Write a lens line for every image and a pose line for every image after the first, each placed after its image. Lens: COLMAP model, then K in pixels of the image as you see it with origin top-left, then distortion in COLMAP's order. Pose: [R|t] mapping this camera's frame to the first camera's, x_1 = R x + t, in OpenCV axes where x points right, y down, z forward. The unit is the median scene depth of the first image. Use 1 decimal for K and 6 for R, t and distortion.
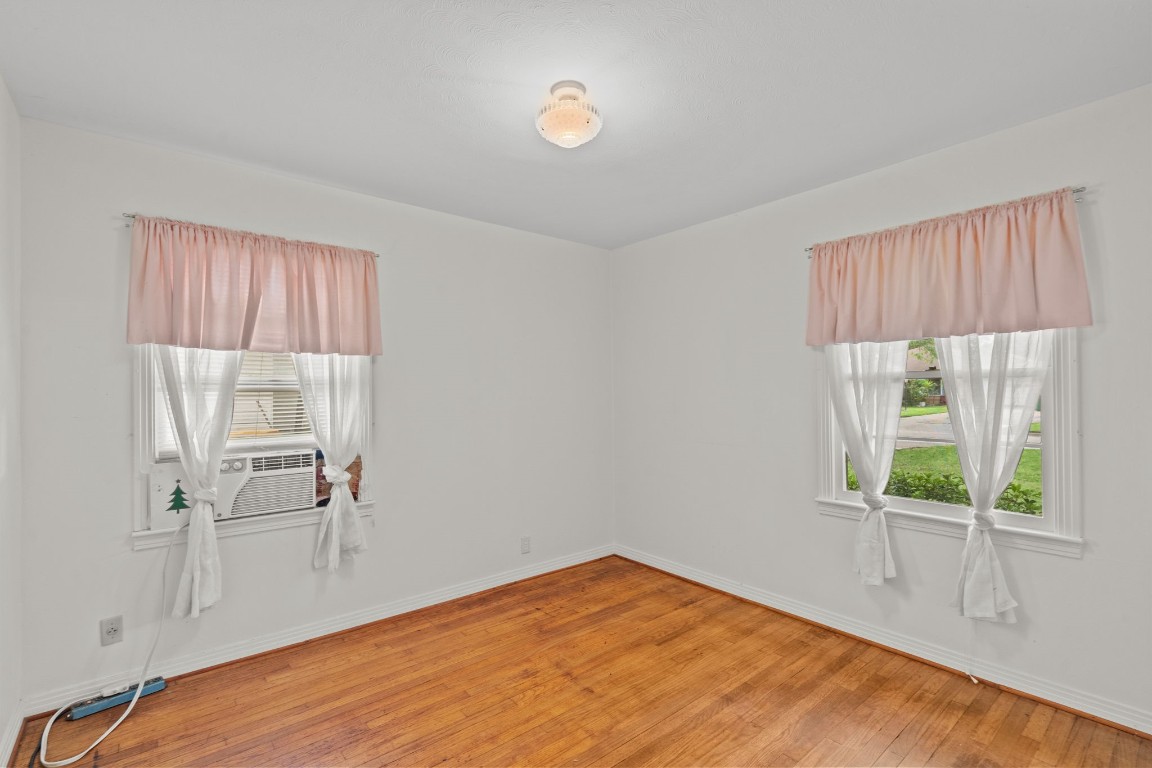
lens RADIAL K [[531.7, 0, 573.8], [0, 531.7, 385.4], [0, 0, 1]] dist [0.000255, 0.000219]
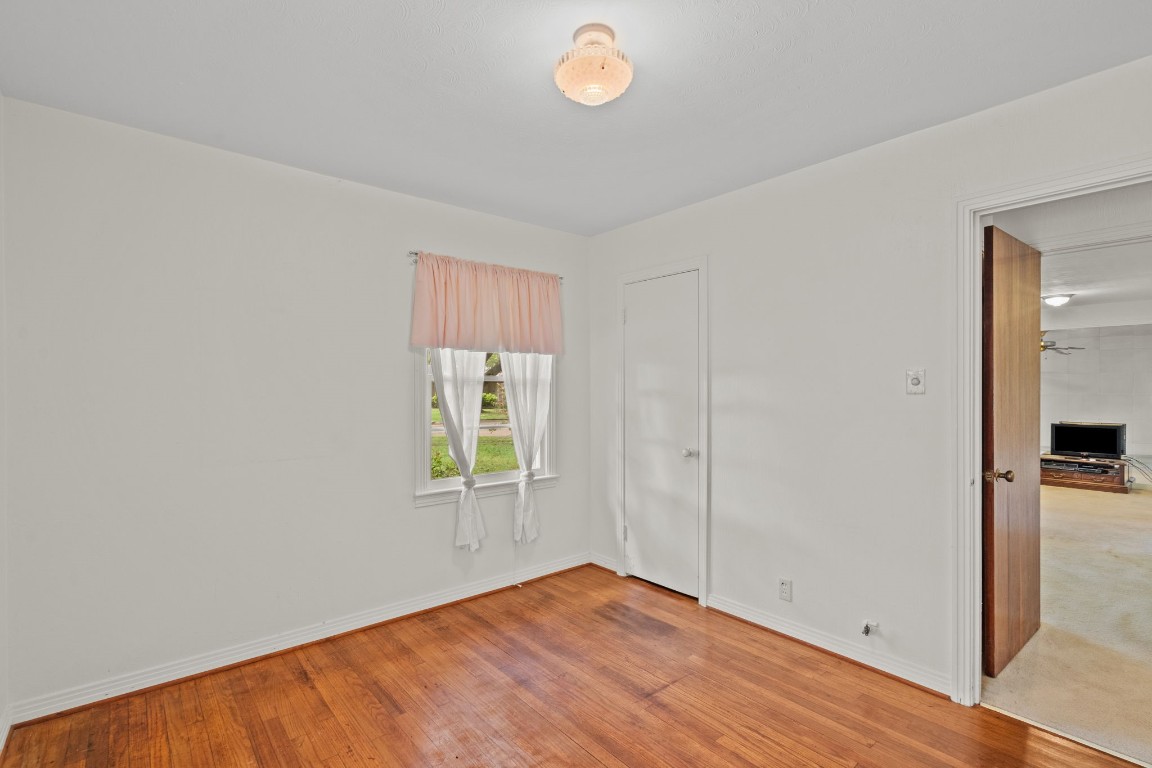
lens RADIAL K [[531.7, 0, 572.8], [0, 531.7, 388.4], [0, 0, 1]] dist [0.000255, 0.000219]
pose [[-0.003720, -0.000570, 0.999993, -0.651096], [-0.009641, 0.999953, 0.000534, 0.001183], [-0.999947, -0.009639, -0.003726, 0.767798]]
